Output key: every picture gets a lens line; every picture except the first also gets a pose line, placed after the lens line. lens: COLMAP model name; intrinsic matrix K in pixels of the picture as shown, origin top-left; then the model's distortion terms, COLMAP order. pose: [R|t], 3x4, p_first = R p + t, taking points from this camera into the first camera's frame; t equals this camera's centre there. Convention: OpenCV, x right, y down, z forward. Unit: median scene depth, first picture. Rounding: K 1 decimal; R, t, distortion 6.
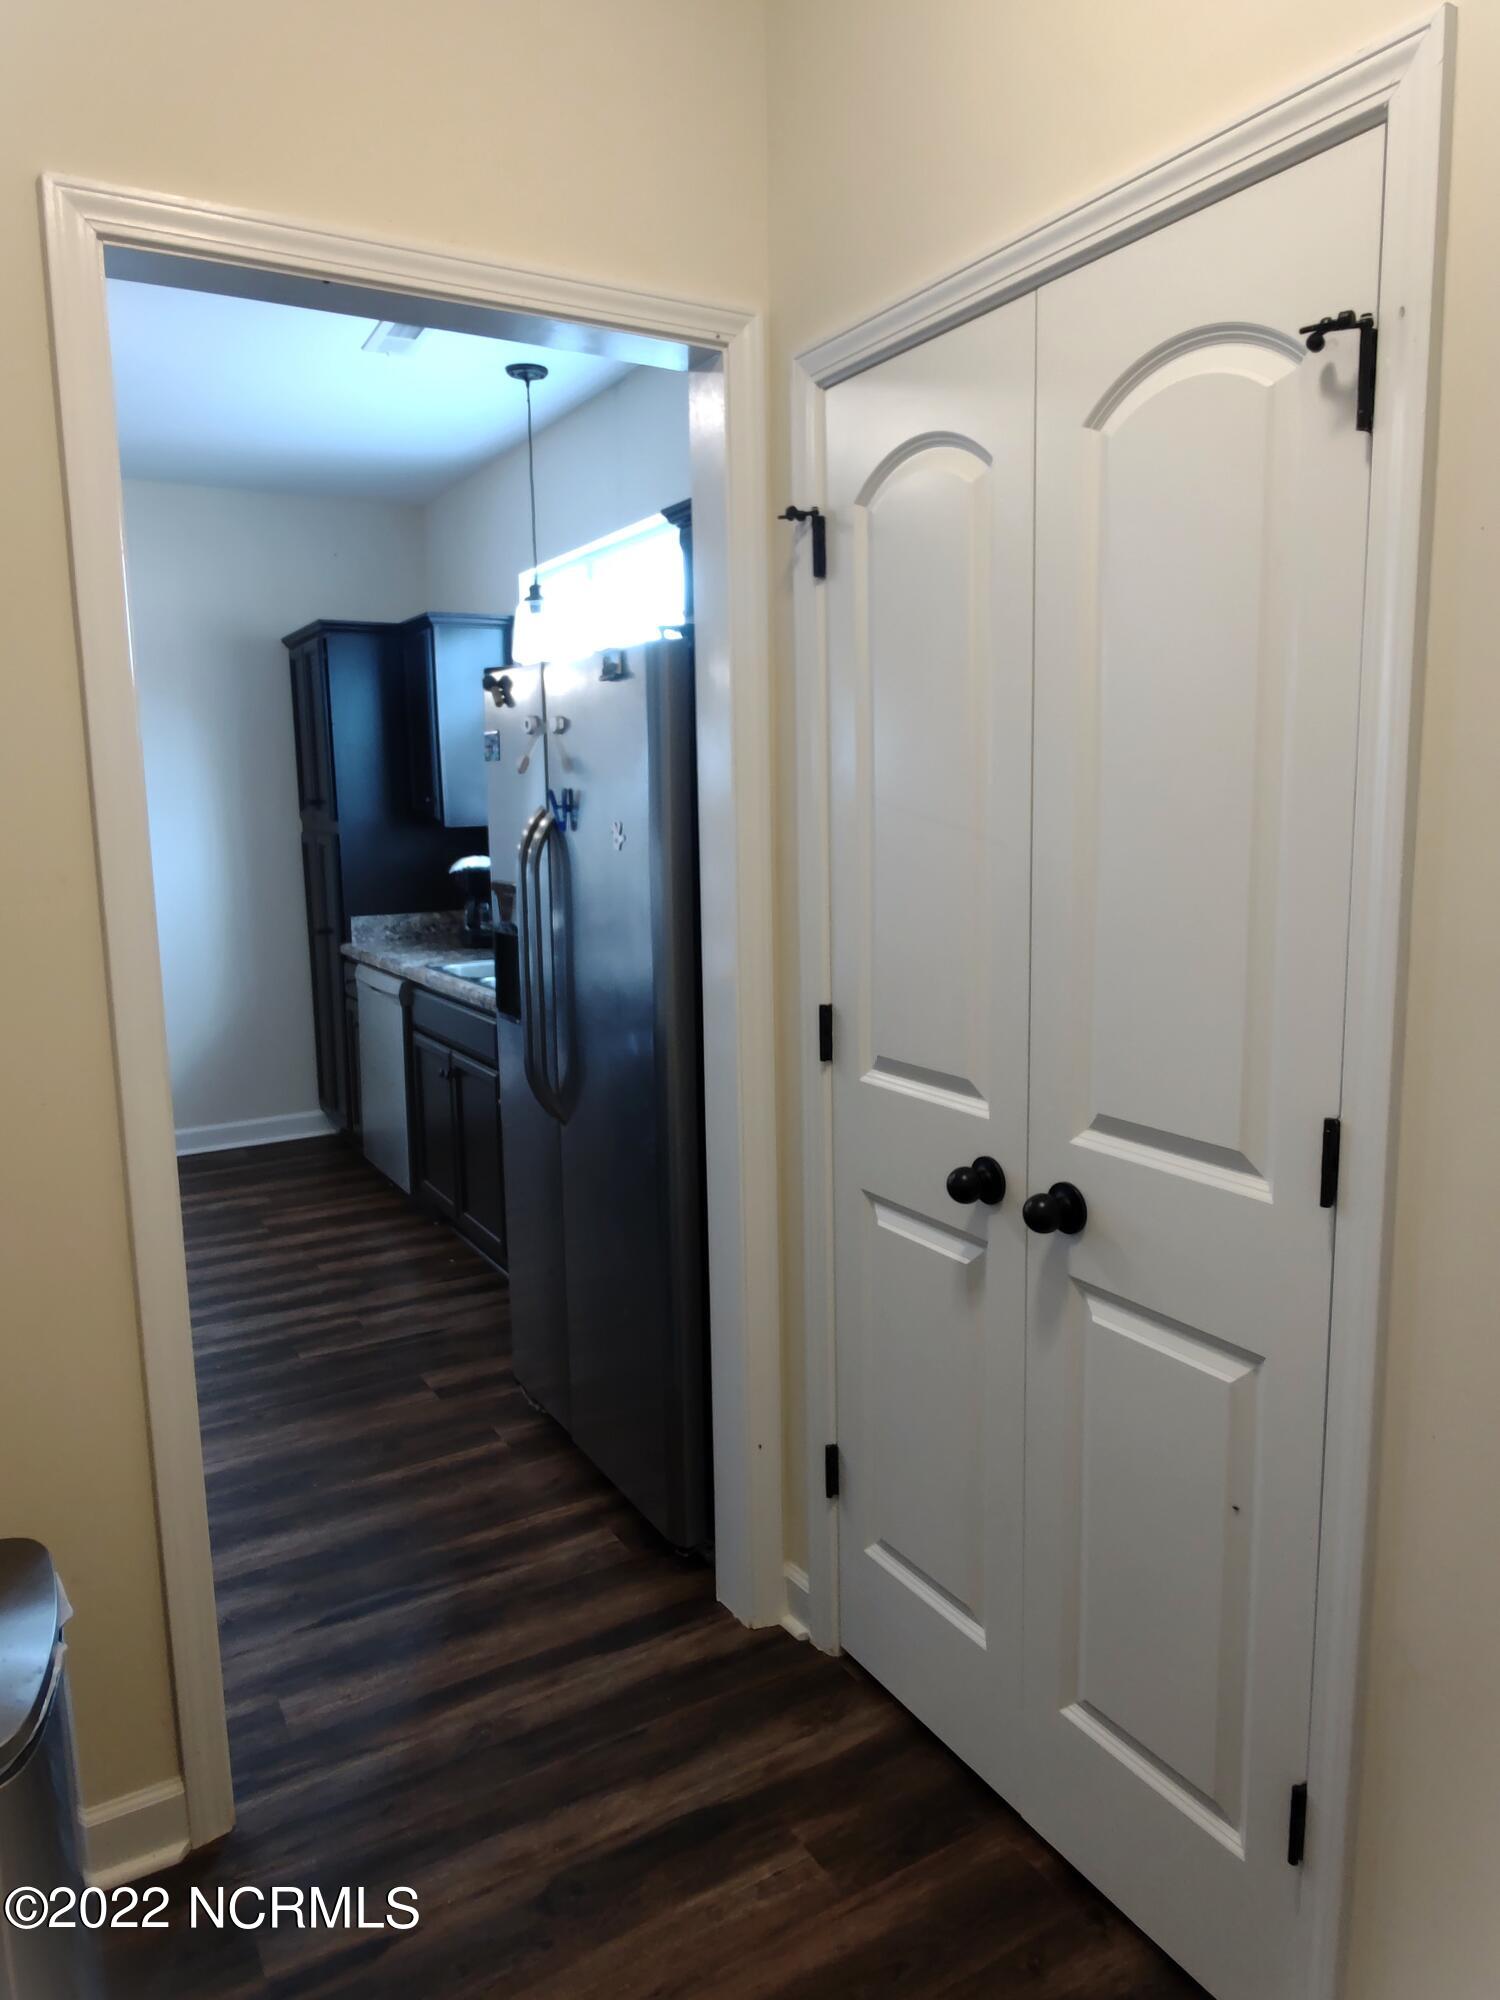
lens RADIAL K [[1337.1, 0, 750.0], [0, 1337.1, 1000.0], [0, 0, 1]] dist [0.003364, -0.006757]
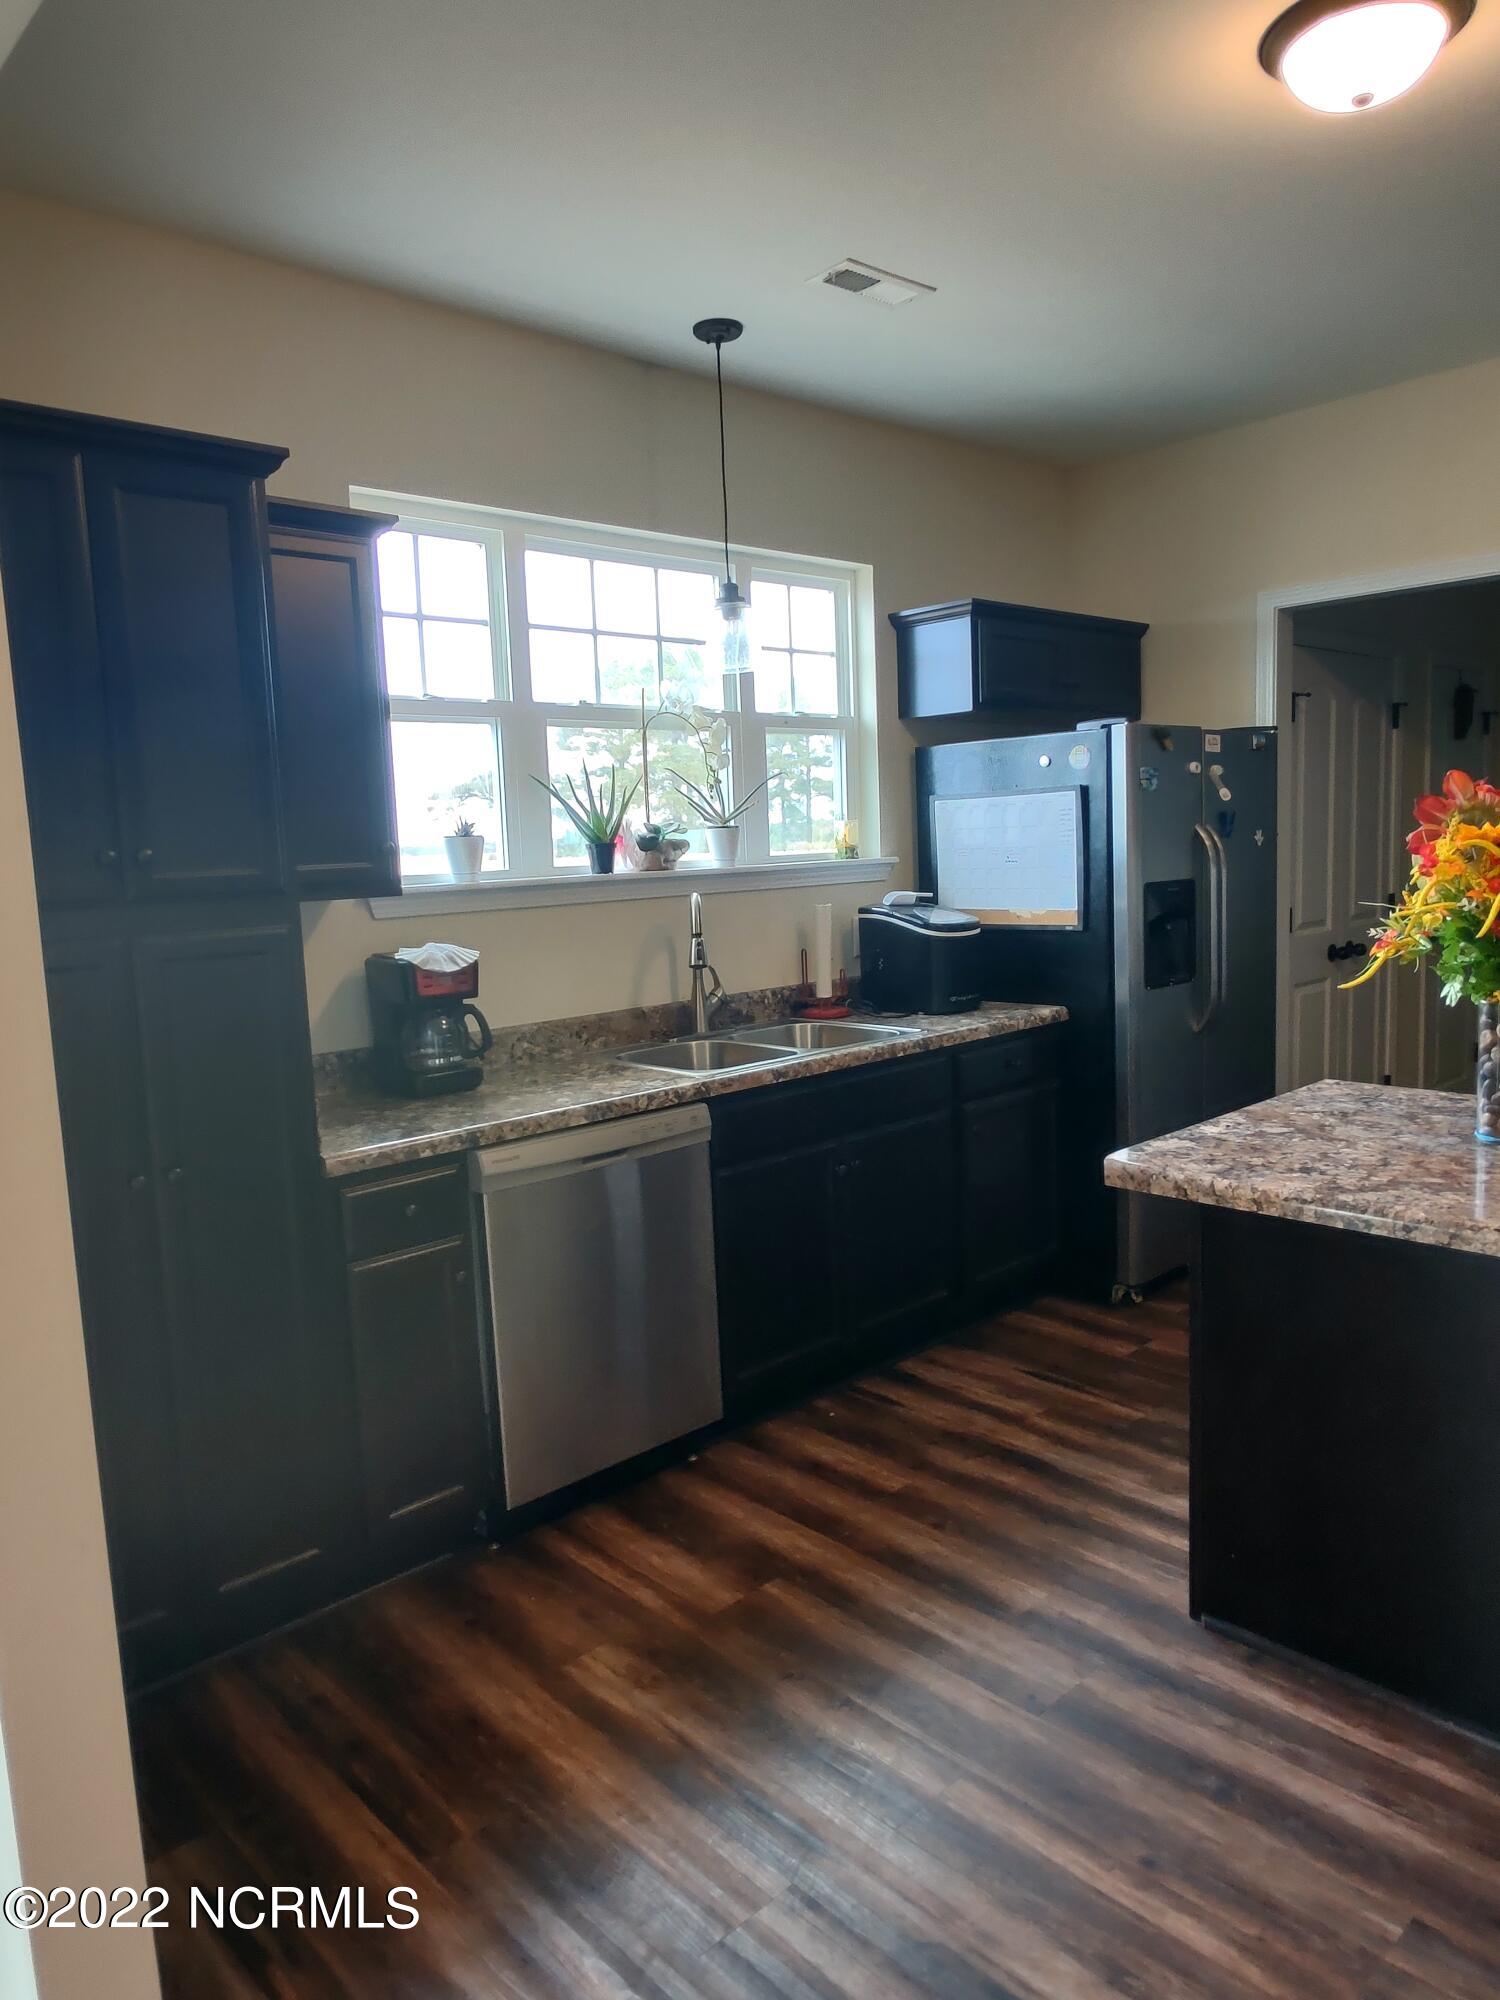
lens RADIAL K [[1337.1, 0, 750.0], [0, 1337.1, 1000.0], [0, 0, 1]] dist [0.003364, -0.006757]
pose [[-0.219758, -0.087852, 0.971591, -0.789459], [0.190066, 0.972996, 0.130969, -0.128554], [-0.956860, 0.213448, -0.197126, 0.946428]]
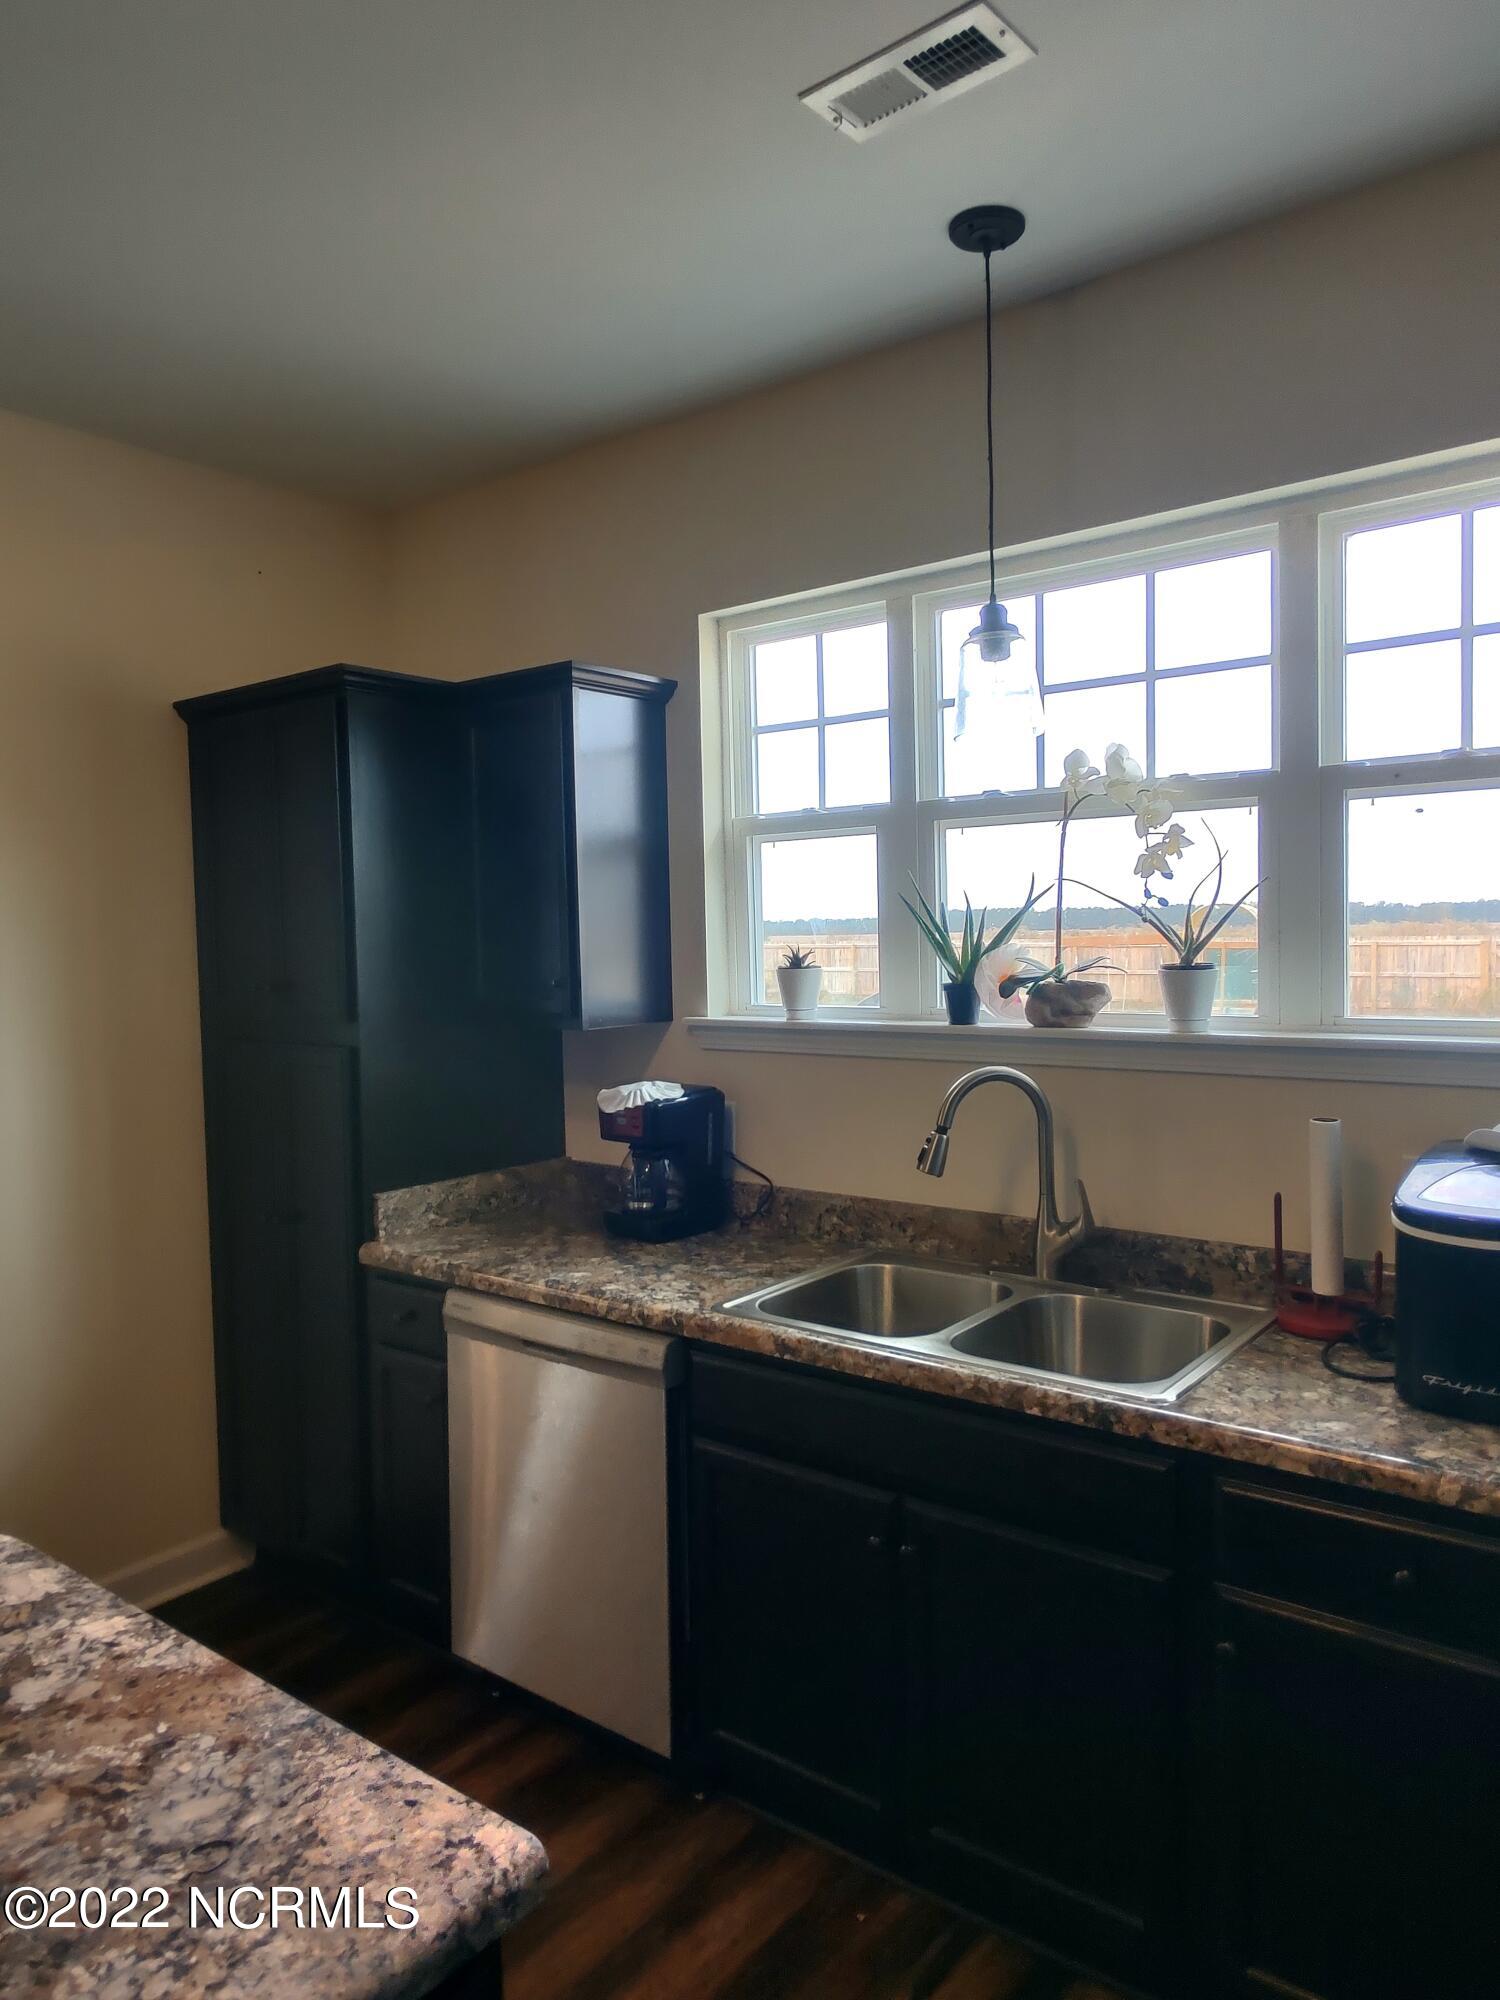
lens RADIAL K [[1337.1, 0, 750.0], [0, 1337.1, 1000.0], [0, 0, 1]] dist [0.003364, -0.006757]
pose [[0.927431, -0.020031, 0.373458, -0.364274], [0.059236, 0.993828, -0.093797, -0.082103], [-0.369274, 0.109112, 0.922893, 0.426437]]
